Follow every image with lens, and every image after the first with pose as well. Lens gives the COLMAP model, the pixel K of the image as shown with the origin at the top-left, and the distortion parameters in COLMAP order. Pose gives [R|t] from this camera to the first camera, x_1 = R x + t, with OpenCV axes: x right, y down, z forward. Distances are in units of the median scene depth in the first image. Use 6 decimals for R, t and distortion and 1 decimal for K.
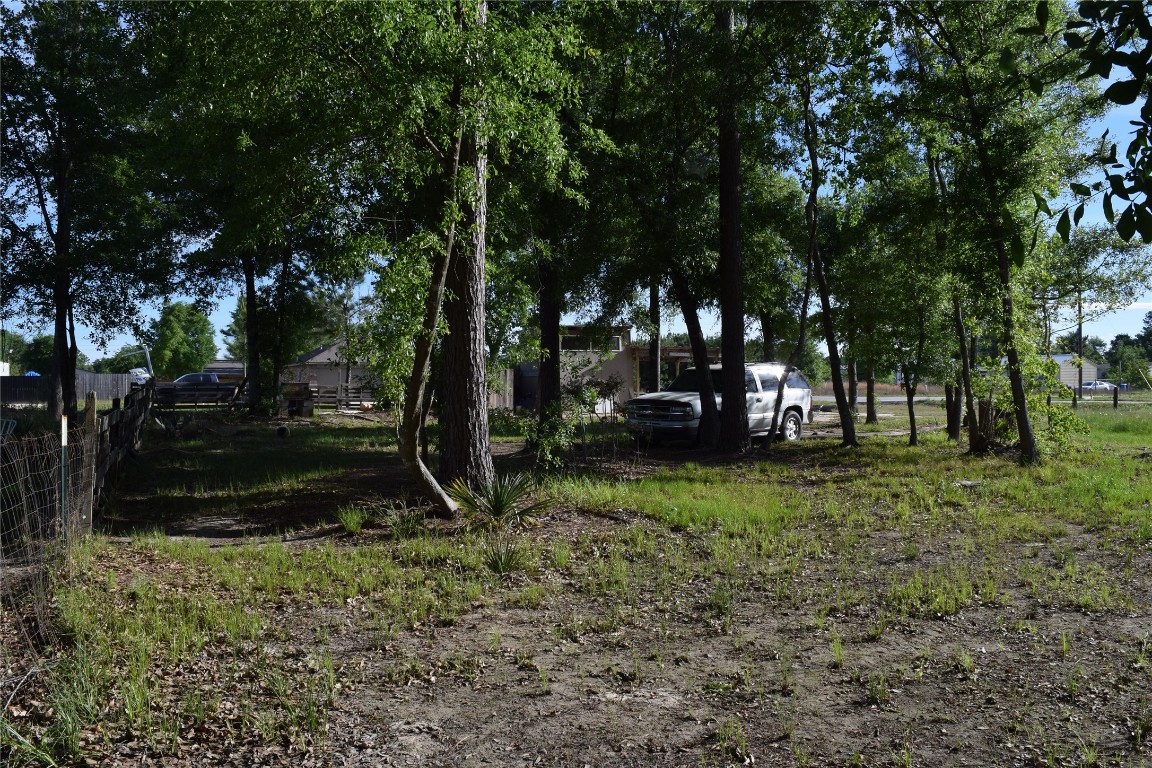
lens RADIAL K [[948.2, 0, 556.2], [0, 948.2, 384.7], [0, 0, 1]] dist [-0.093075, 0.021433]
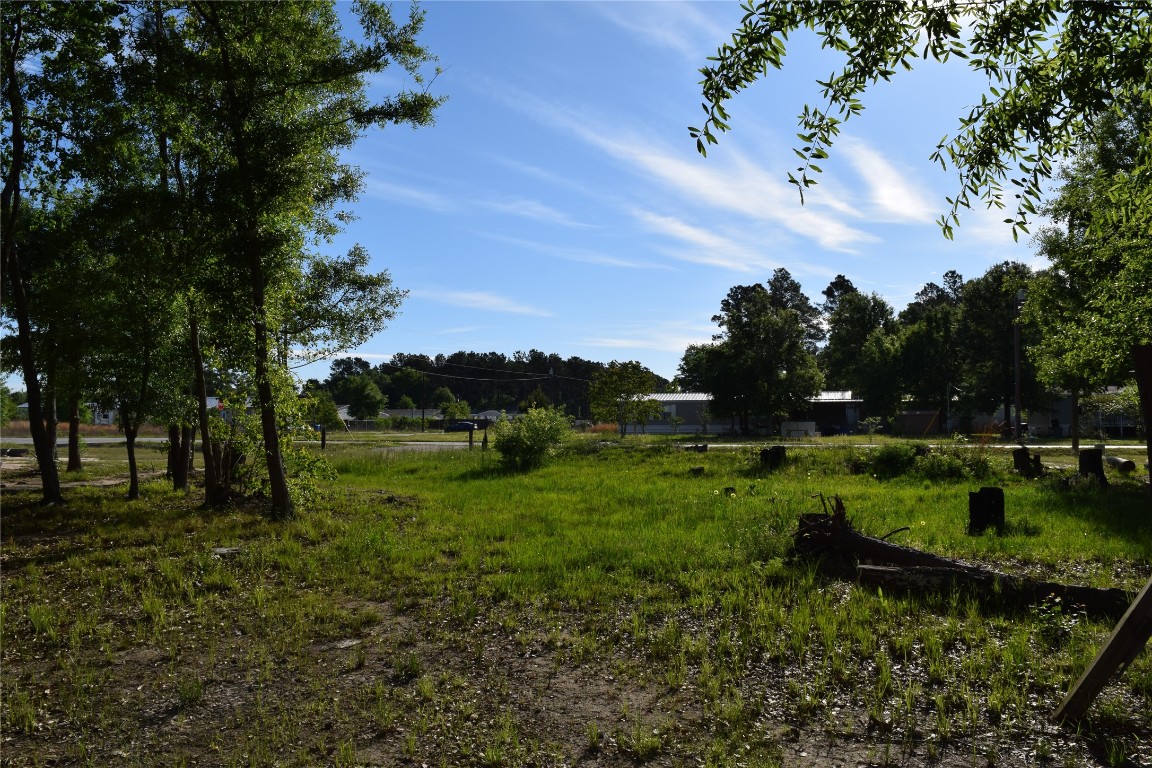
lens RADIAL K [[922.6, 0, 566.0], [0, 922.6, 382.3], [0, 0, 1]] dist [-0.091745, 0.019685]
pose [[0.669707, 0.035559, 0.741774, 0.067529], [-0.000689, 0.998882, -0.047262, -0.000107], [-0.742625, 0.031140, 0.668983, 0.288242]]
